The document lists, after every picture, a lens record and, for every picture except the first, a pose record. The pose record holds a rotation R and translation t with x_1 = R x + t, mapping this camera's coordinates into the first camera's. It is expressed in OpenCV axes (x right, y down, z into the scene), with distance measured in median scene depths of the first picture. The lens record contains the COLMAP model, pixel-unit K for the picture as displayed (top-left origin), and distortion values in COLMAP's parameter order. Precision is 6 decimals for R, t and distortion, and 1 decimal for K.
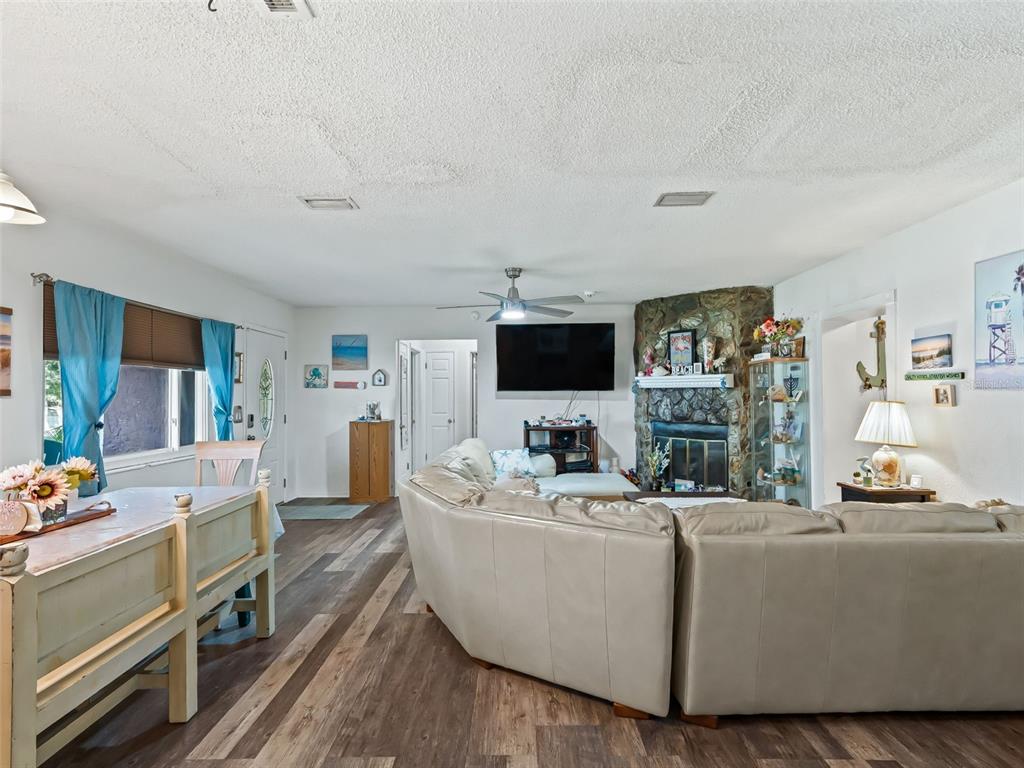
lens RADIAL K [[488.1, 0, 512.0], [0, 488.1, 384.0], [0, 0, 1]] dist [-0.000531, 0.000012]
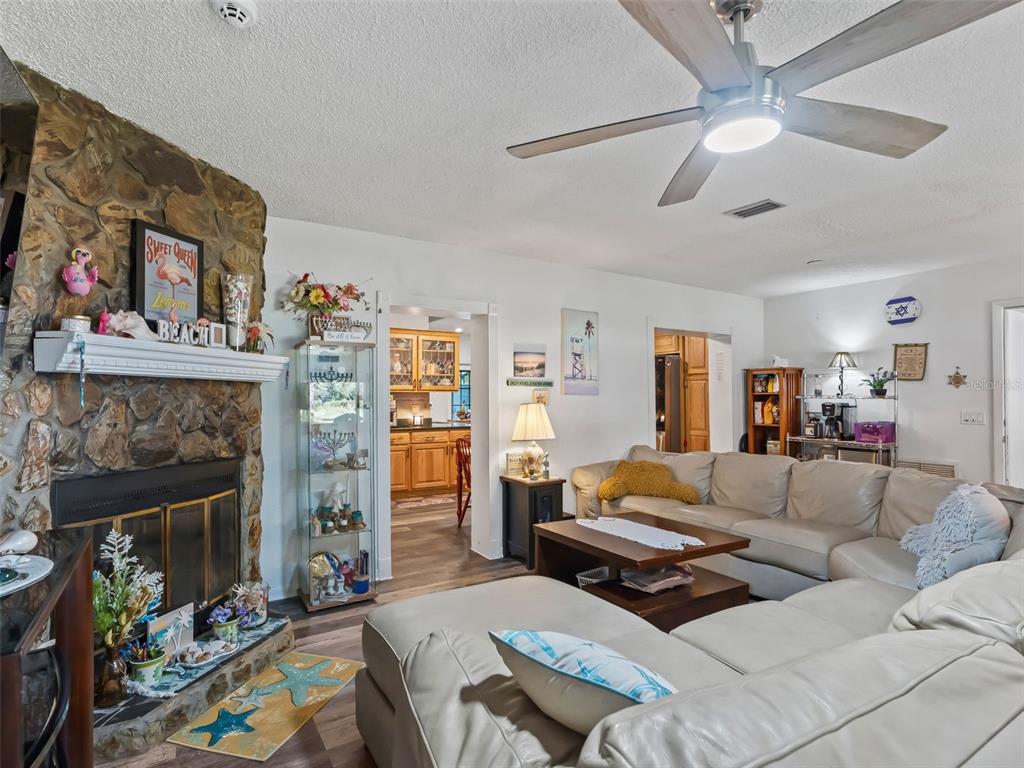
lens RADIAL K [[548.8, 0, 504.2], [0, 548.8, 382.3], [0, 0, 1]] dist [-0.002696, 0.023498]
pose [[-0.539226, 0.029138, 0.841657, -0.174606], [-0.018724, 0.998739, -0.046573, 0.028127], [-0.841953, -0.040873, -0.538000, 1.046385]]
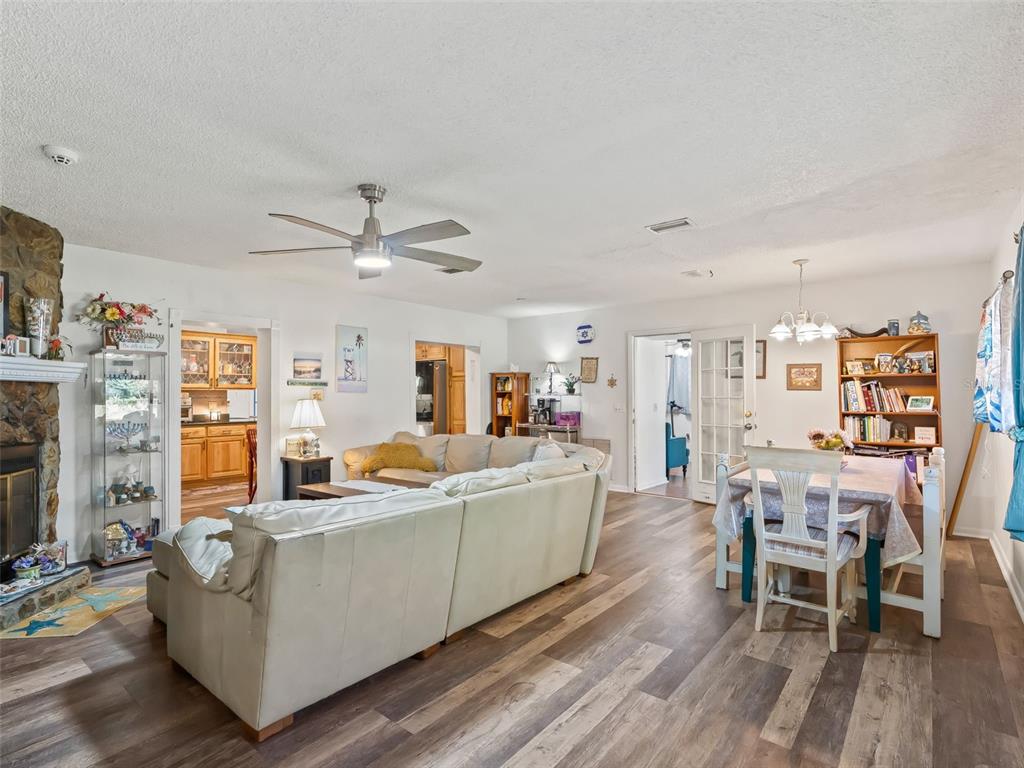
lens RADIAL K [[548.8, 0, 504.2], [0, 548.8, 382.3], [0, 0, 1]] dist [-0.002696, 0.023498]
pose [[-0.770171, 0.021208, 0.637485, -0.454109], [-0.011110, 0.998849, -0.046652, 0.032726], [-0.637741, -0.043012, -0.769049, 1.134687]]
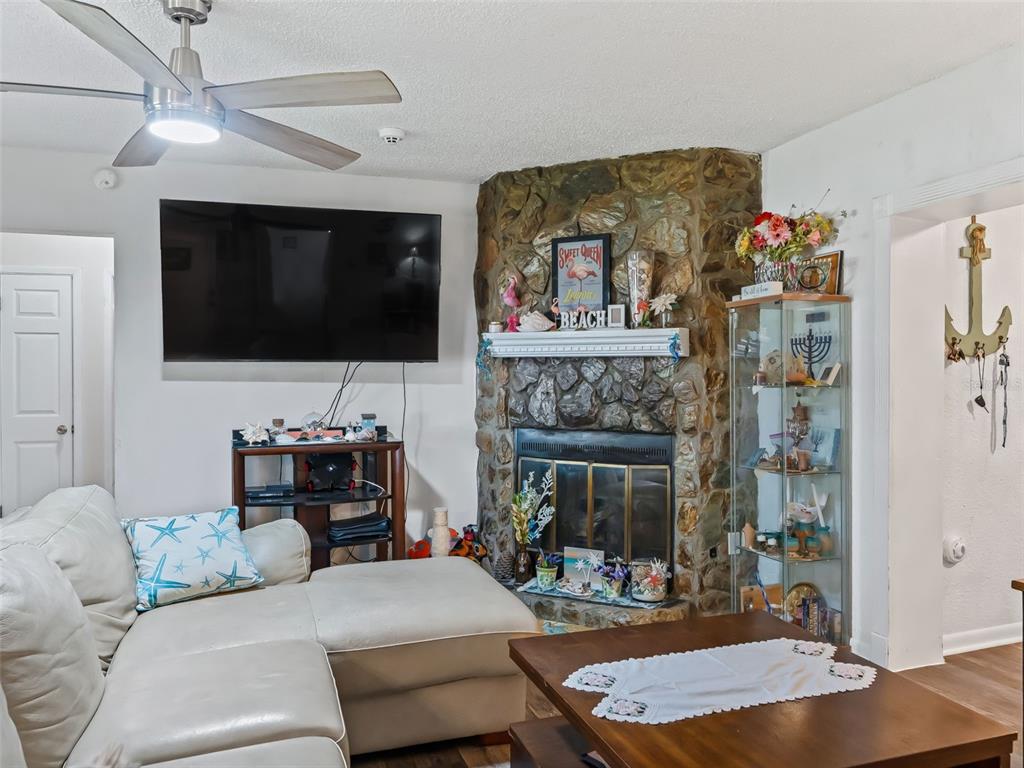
lens RADIAL K [[760.2, 0, 508.0], [0, 760.2, 376.8], [0, 0, 1]] dist [-0.003069, 0.000387]
pose [[0.937795, 0.002102, 0.347184, 0.023654], [-0.011034, 0.999657, 0.023753, 0.010641], [-0.347015, -0.026107, 0.937496, 0.337800]]
